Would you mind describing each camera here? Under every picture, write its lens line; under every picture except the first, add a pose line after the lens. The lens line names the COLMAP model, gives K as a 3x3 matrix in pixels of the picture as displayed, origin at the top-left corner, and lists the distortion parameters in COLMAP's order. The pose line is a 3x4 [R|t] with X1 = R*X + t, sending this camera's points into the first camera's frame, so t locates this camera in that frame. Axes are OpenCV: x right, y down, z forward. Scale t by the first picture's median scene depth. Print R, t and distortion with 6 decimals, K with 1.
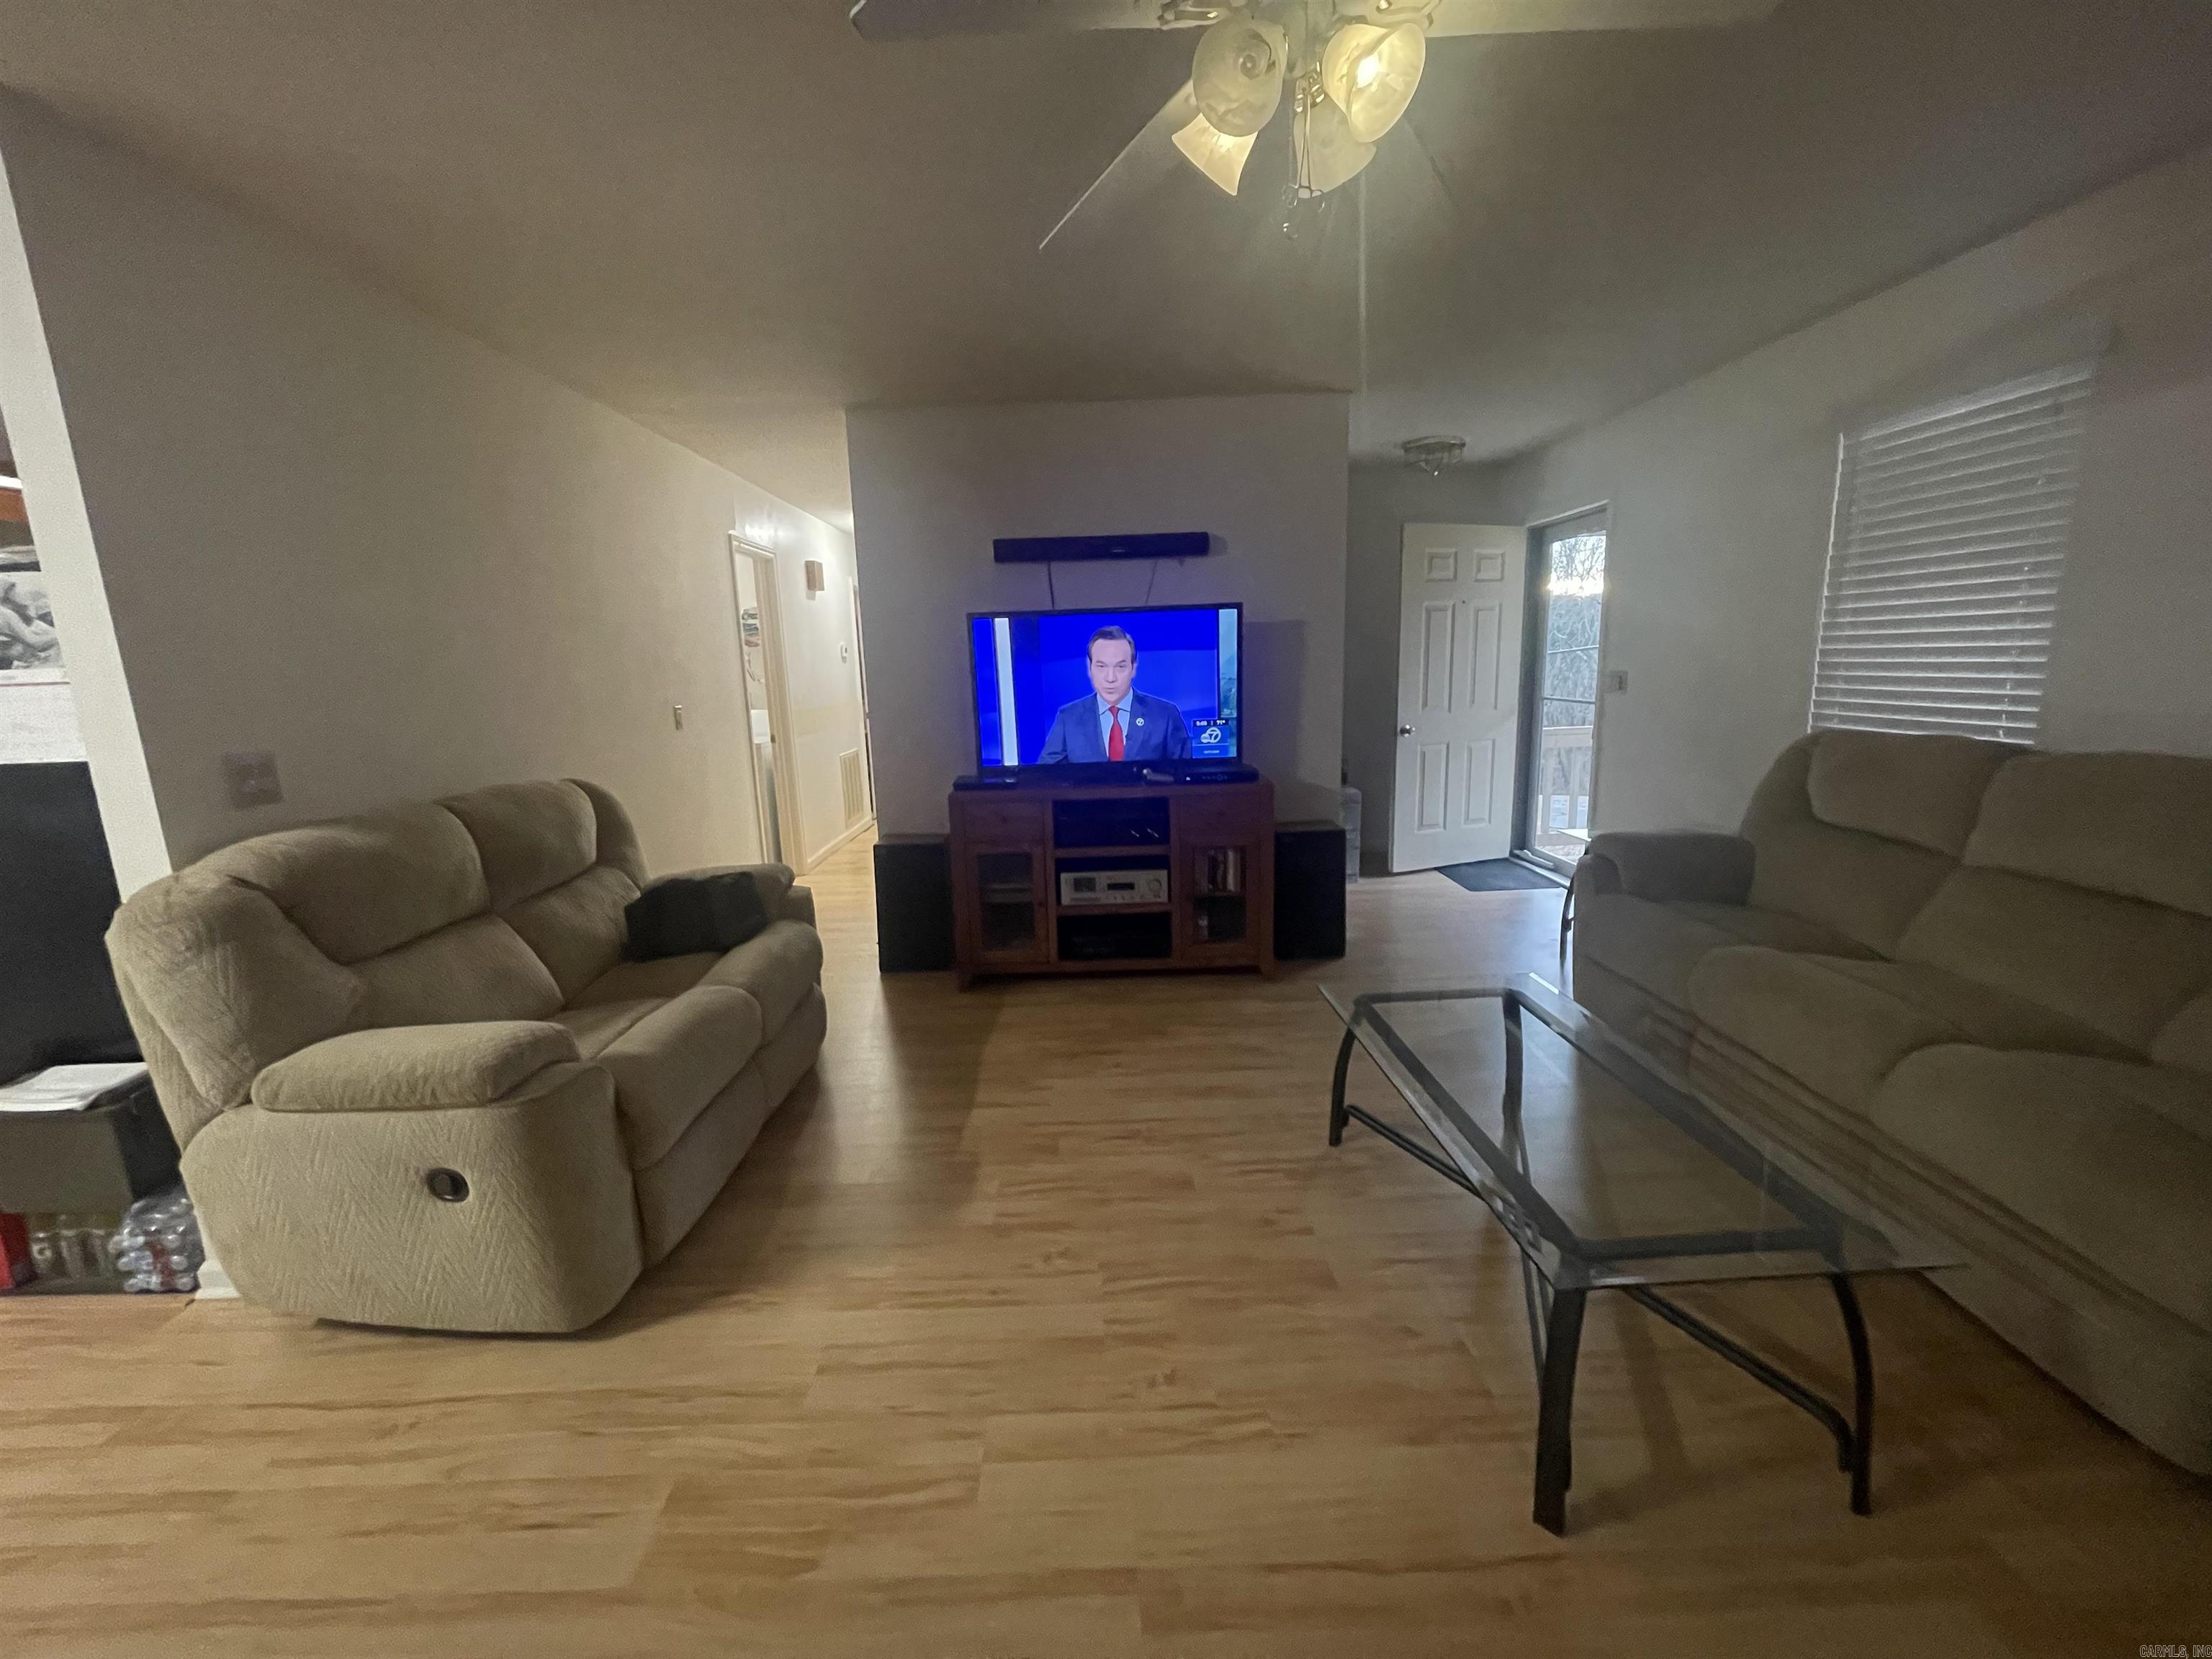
lens RADIAL K [[881.1, 0, 1103.0], [0, 881.1, 831.3], [0, 0, 1]] dist [-0.007904, -0.000527]
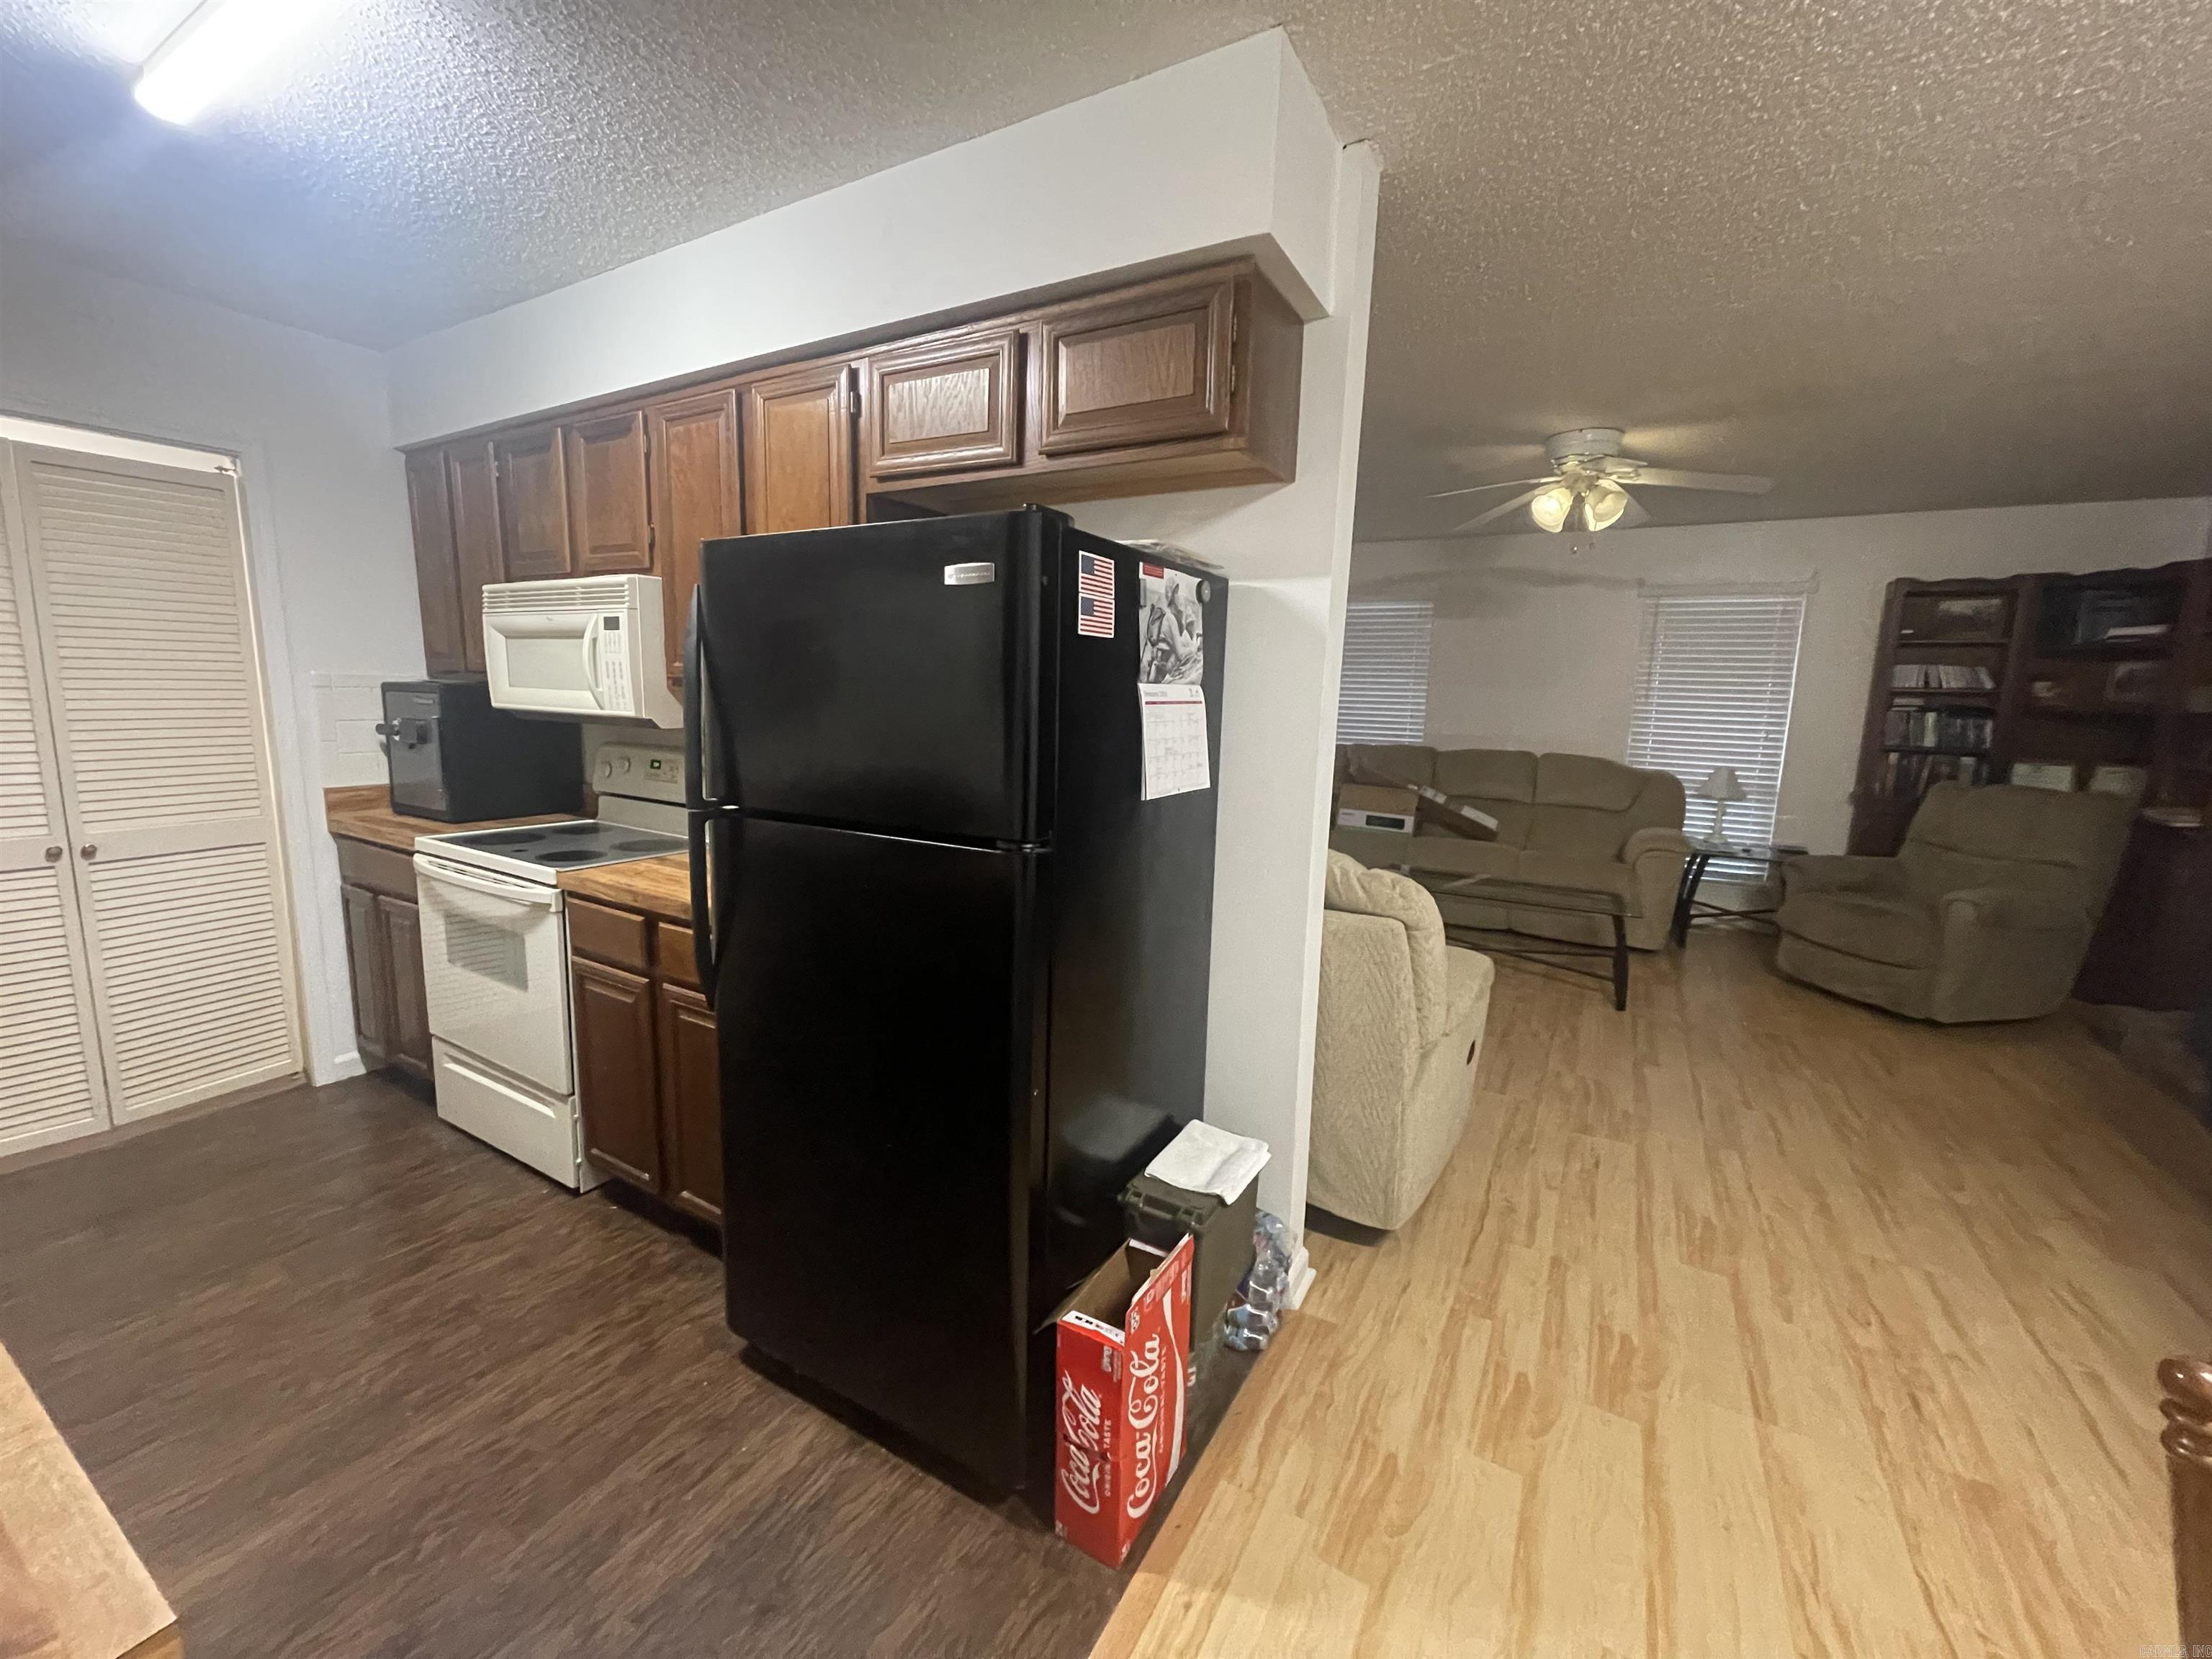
lens RADIAL K [[881.1, 0, 1094.5], [0, 881.1, 827.9], [0, 0, 1]] dist [-0.007904, -0.000527]
pose [[0.523128, -0.085873, 0.847917, -2.529670], [0.115492, 0.992876, 0.029300, -0.102373], [-0.844392, 0.082600, 0.529319, 0.776098]]
